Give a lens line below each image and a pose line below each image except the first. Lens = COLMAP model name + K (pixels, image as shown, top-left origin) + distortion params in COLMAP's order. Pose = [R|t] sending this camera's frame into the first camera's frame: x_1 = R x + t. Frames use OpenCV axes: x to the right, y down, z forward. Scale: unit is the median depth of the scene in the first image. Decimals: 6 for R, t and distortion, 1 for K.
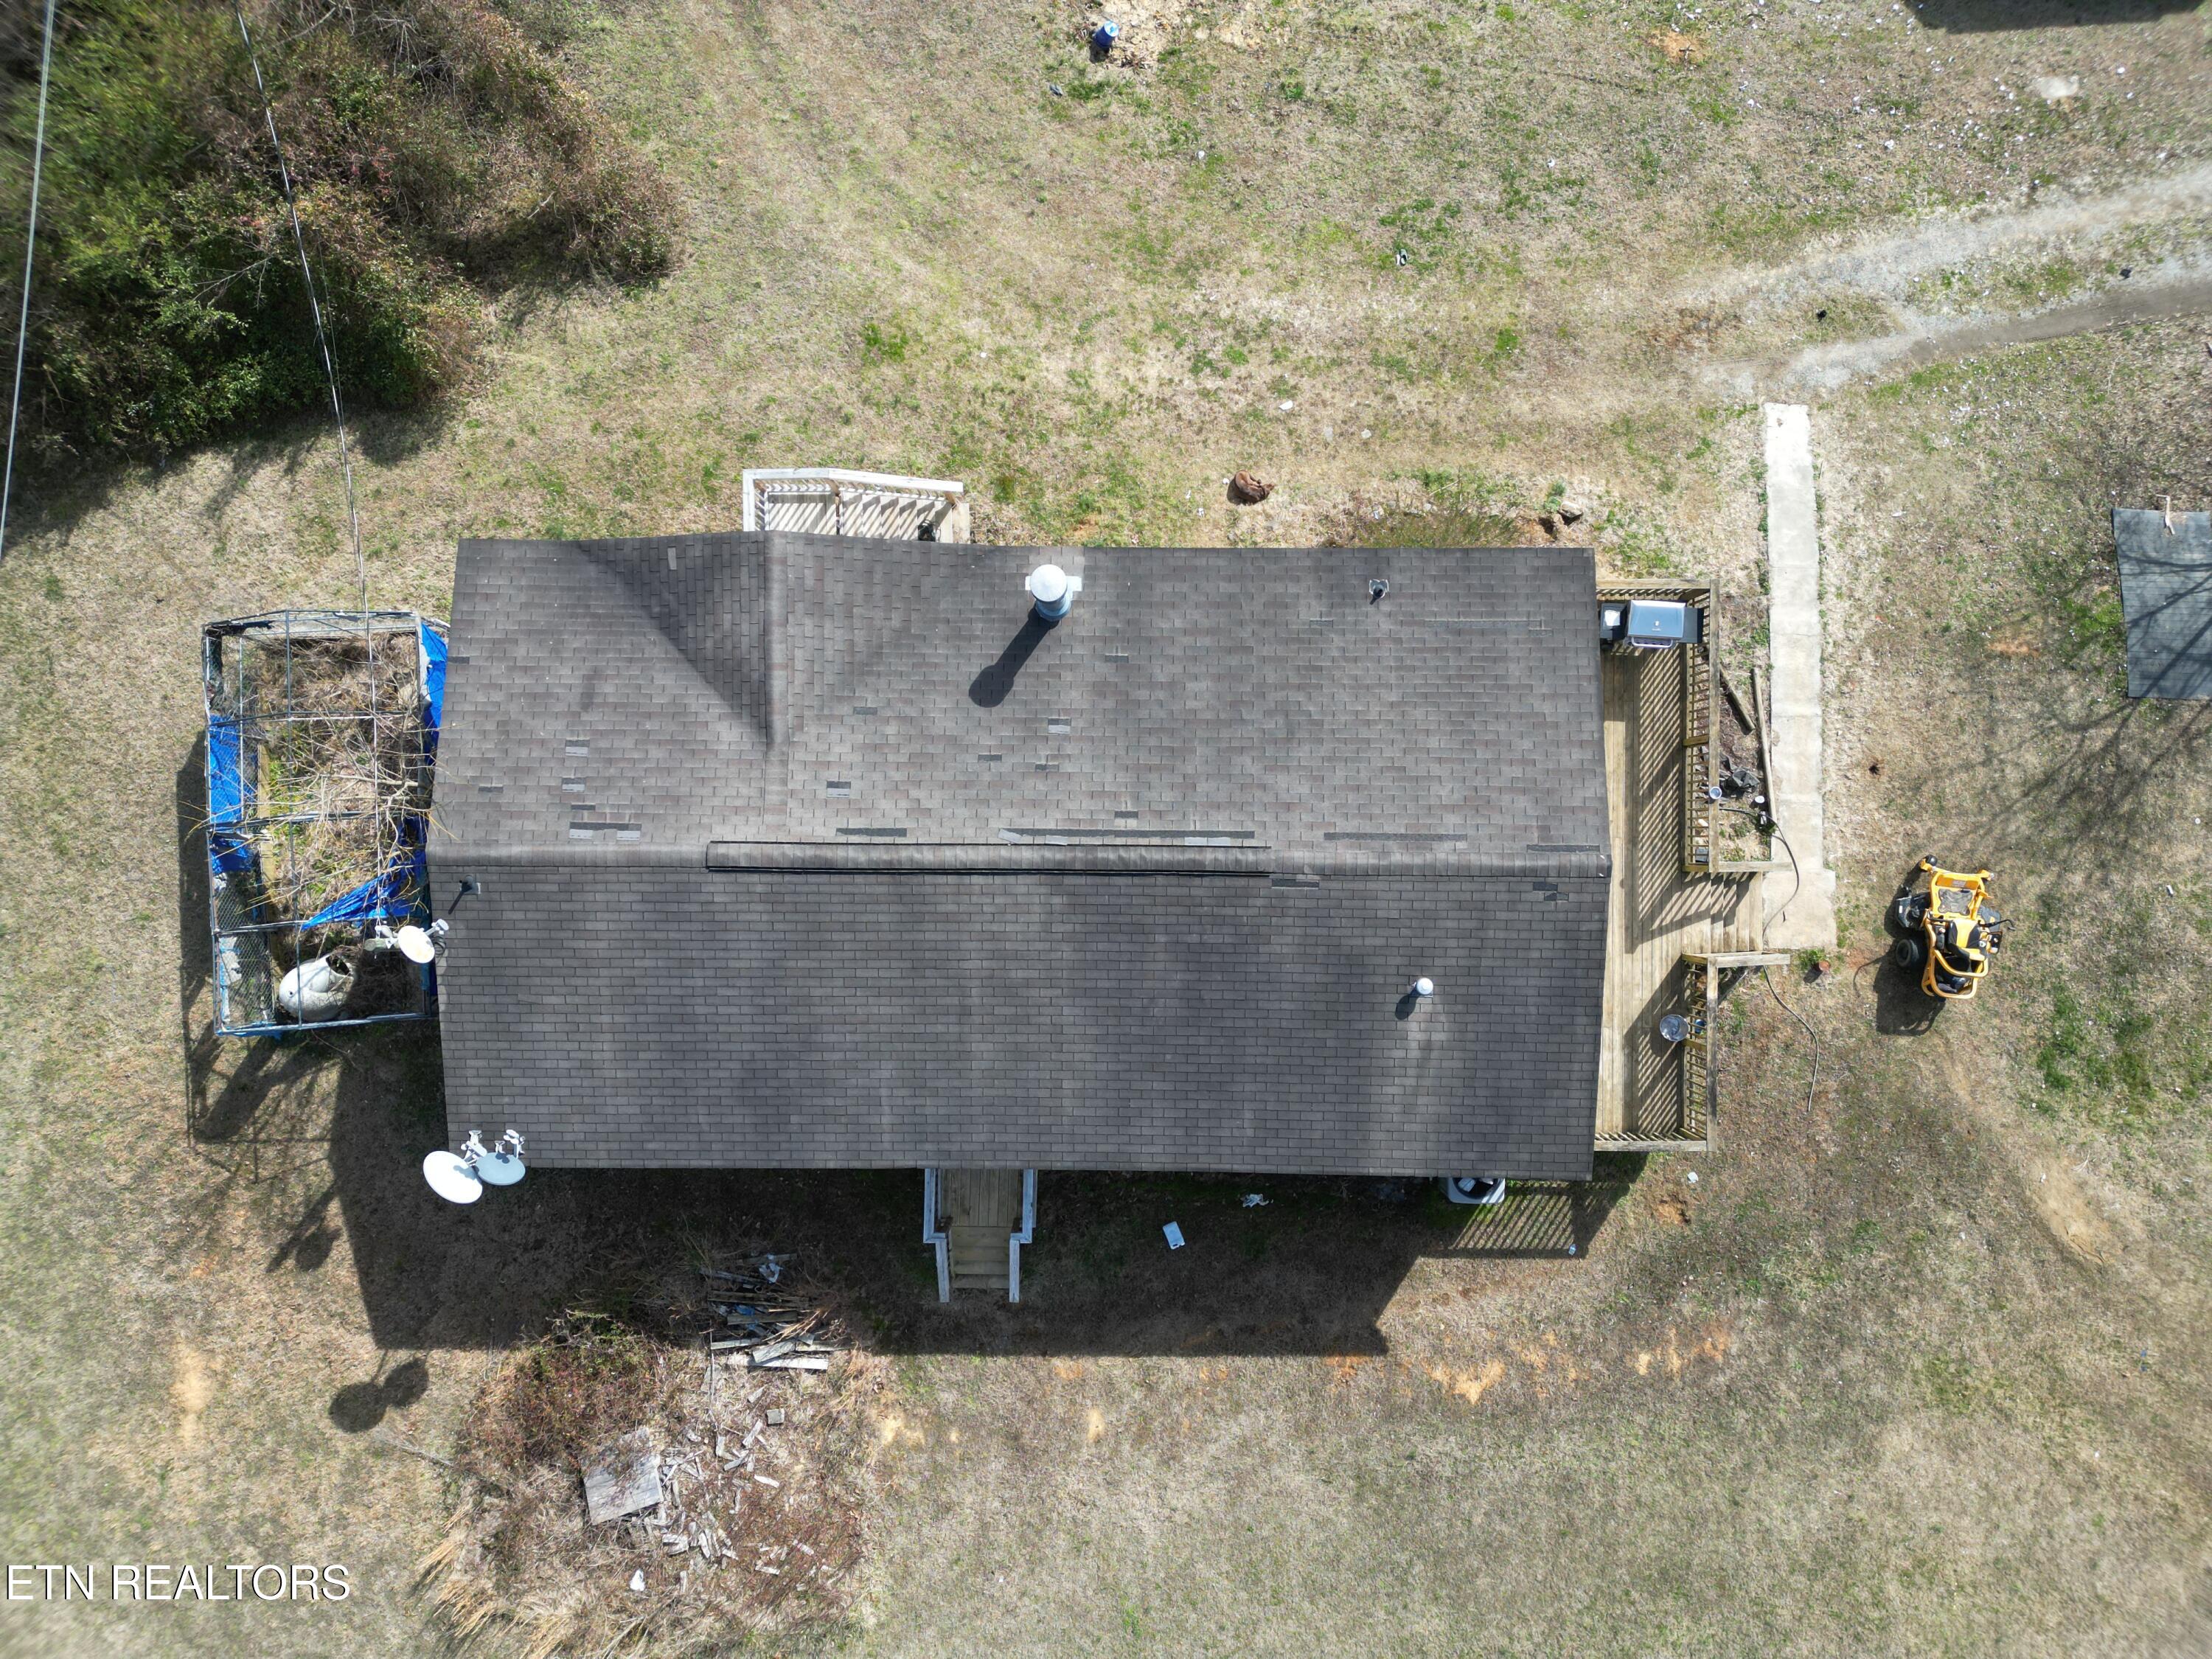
lens RADIAL K [[1529.3, 0, 1102.8], [0, 1529.3, 828.7], [0, 0, 1]] dist [0.114842, -0.165484]
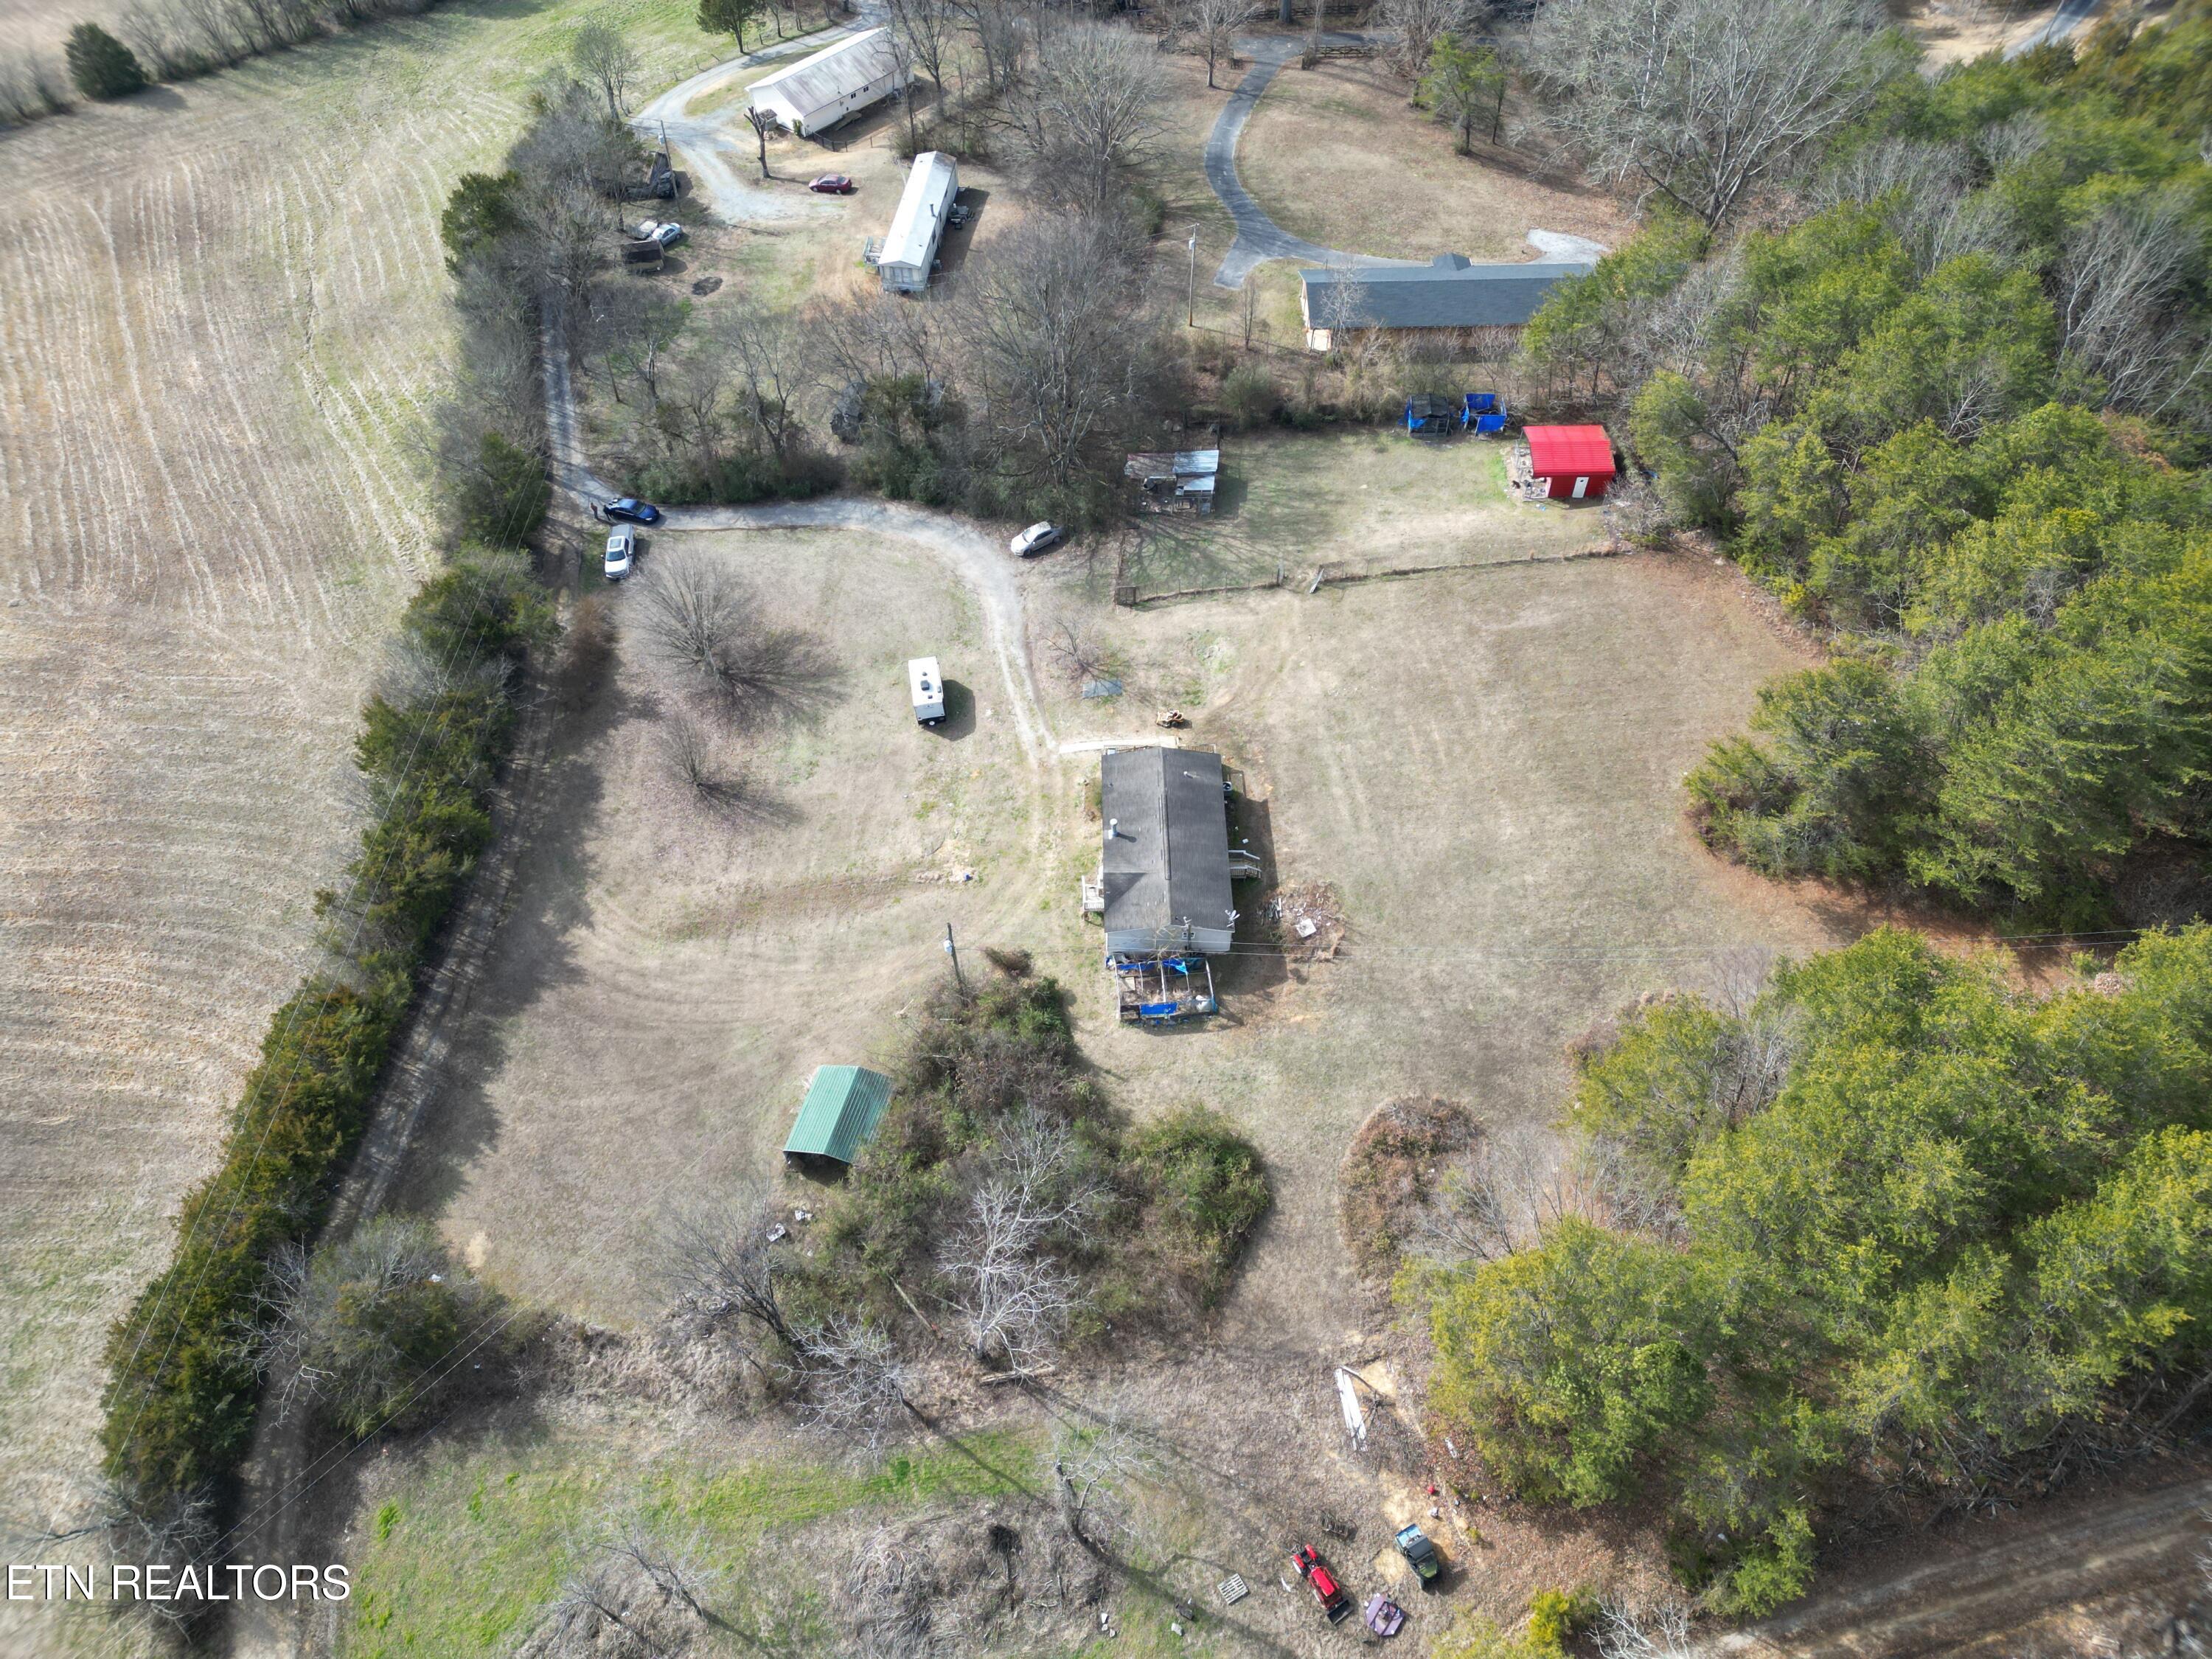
lens RADIAL K [[1530.9, 0, 1106.0], [0, 1530.9, 829.5], [0, 0, 1]] dist [0.102738, -0.119868]
pose [[-0.027802, -0.769565, 0.637964, -2.675180], [0.999566, -0.015198, 0.025227, -0.249658], [-0.009718, 0.638388, 0.769653, -2.378092]]
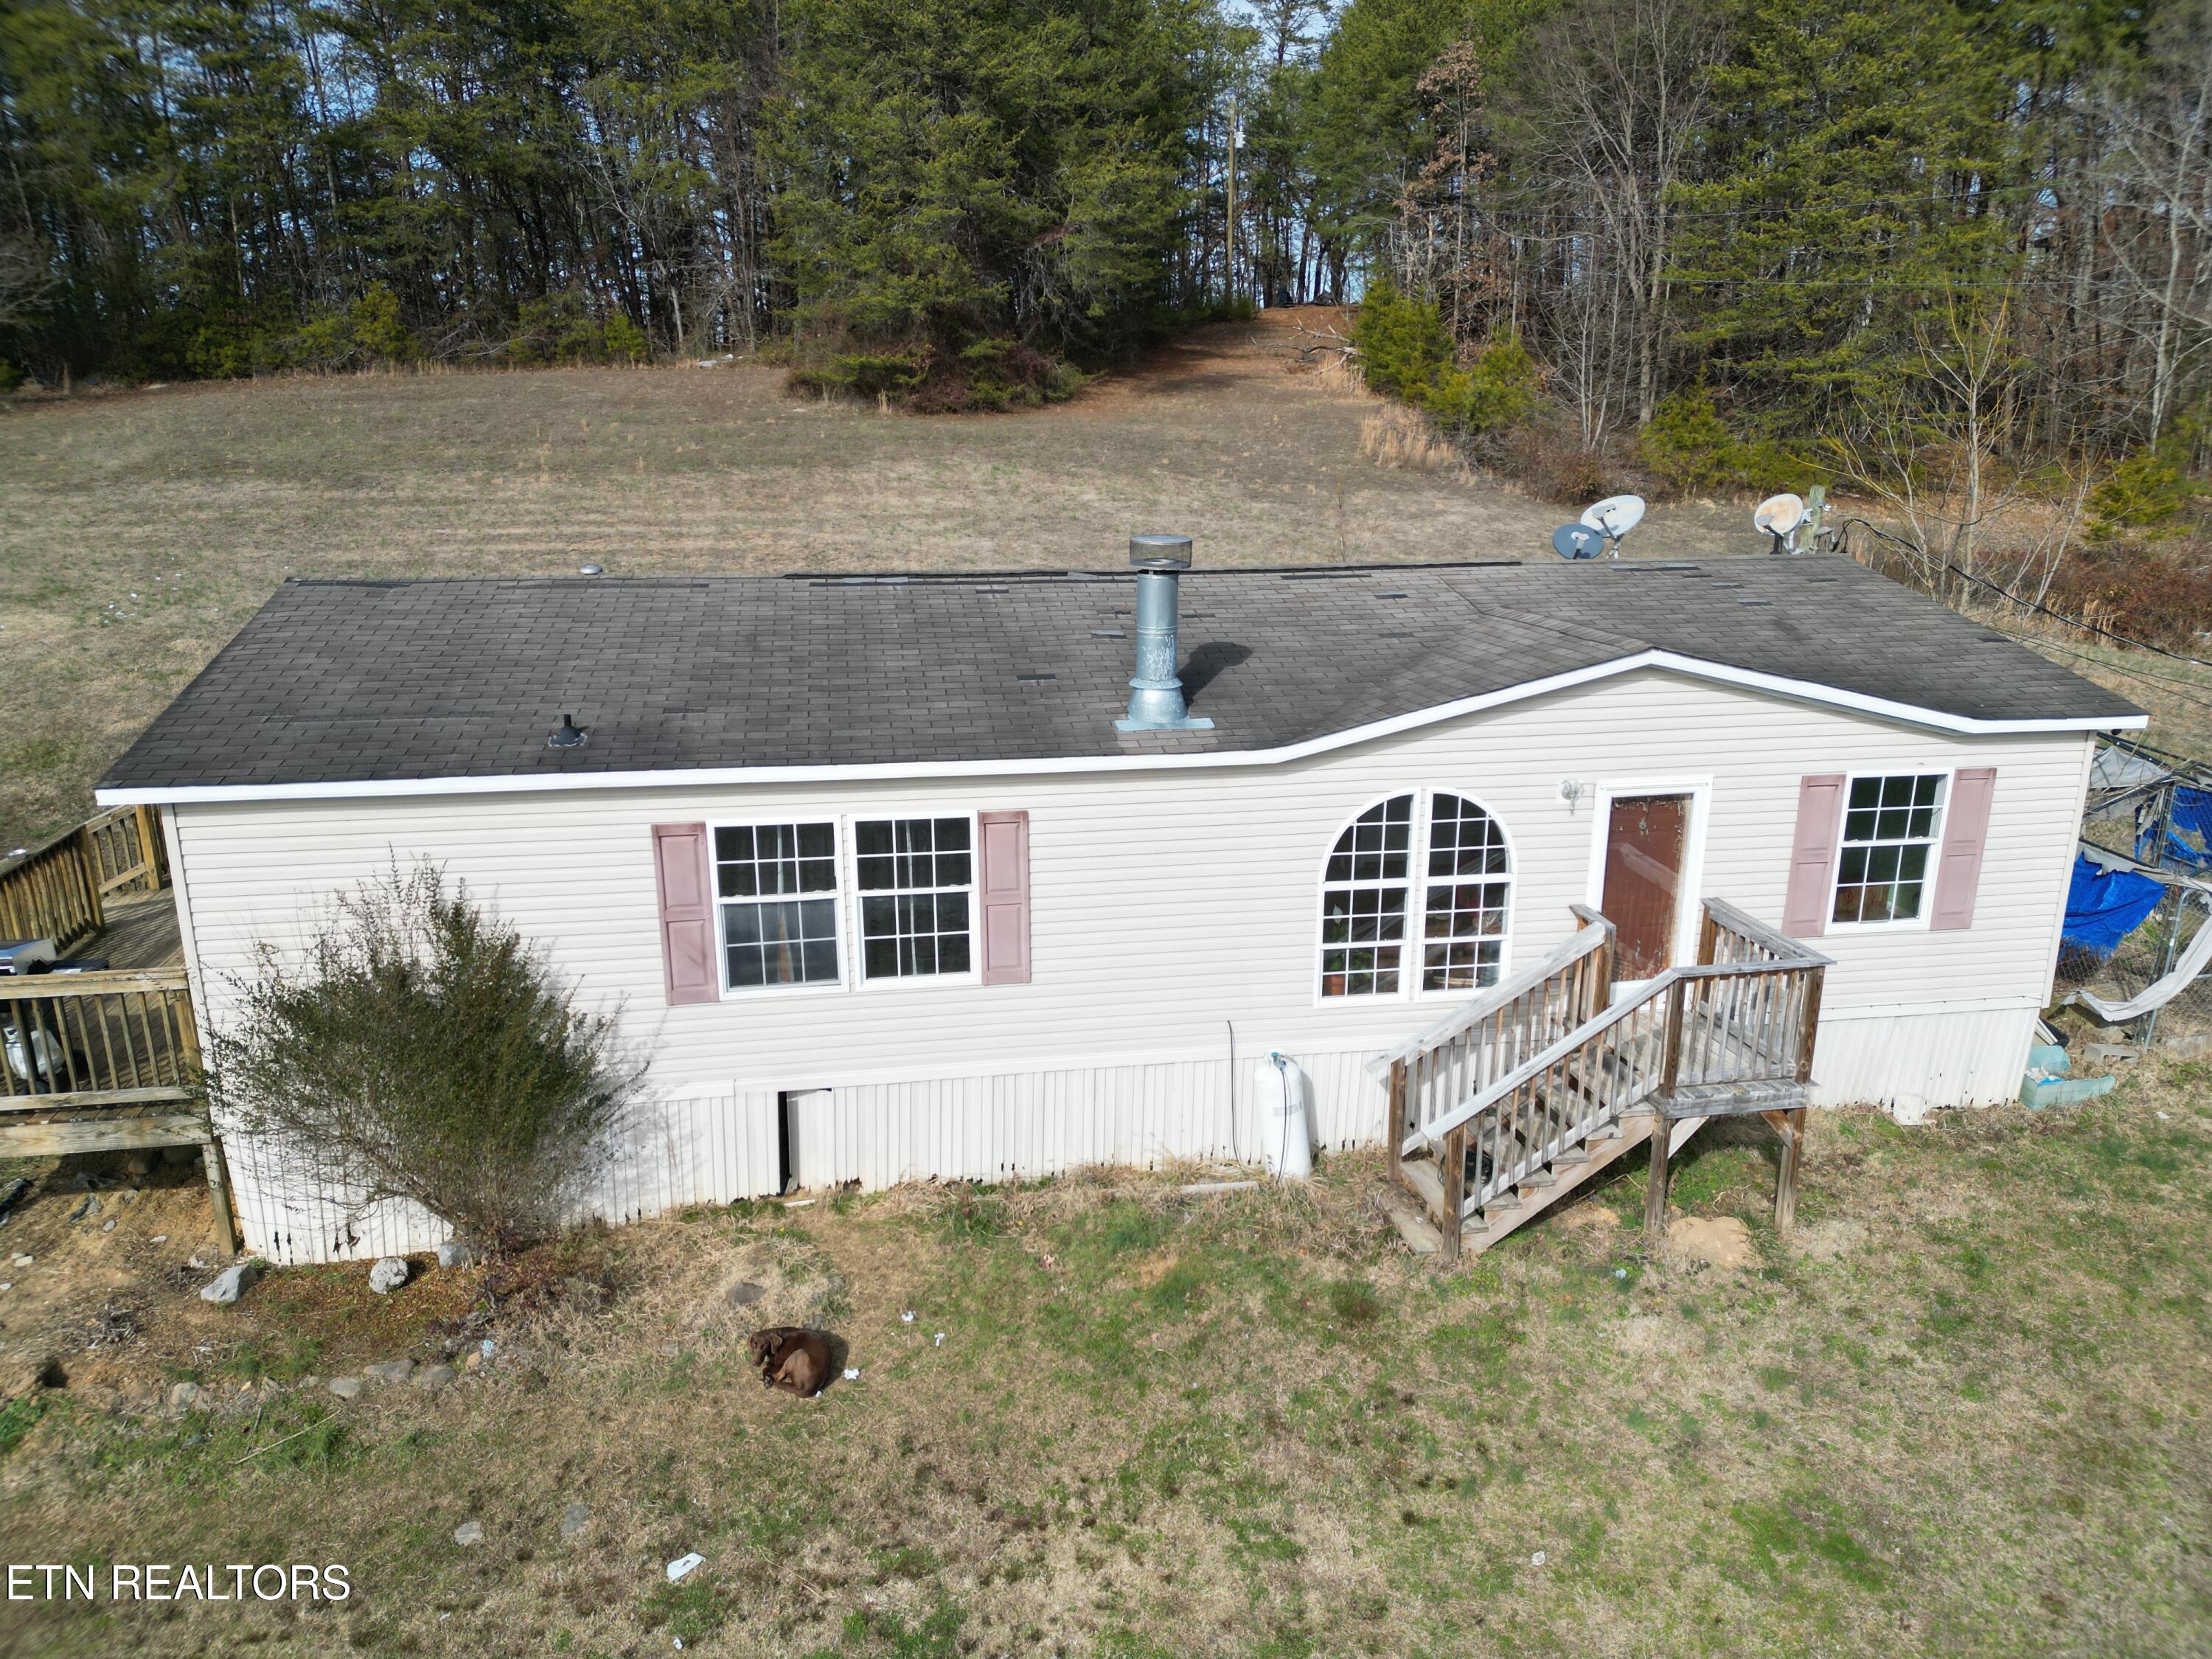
lens RADIAL K [[1540.7, 0, 1109.5], [0, 1540.7, 819.6], [0, 0, 1]] dist [0.075609, -0.072078]
pose [[-0.983590, 0.065194, -0.168227, 0.071596], [-0.179601, -0.265169, 0.947327, -0.589882], [0.017152, 0.961995, 0.272527, 0.733892]]
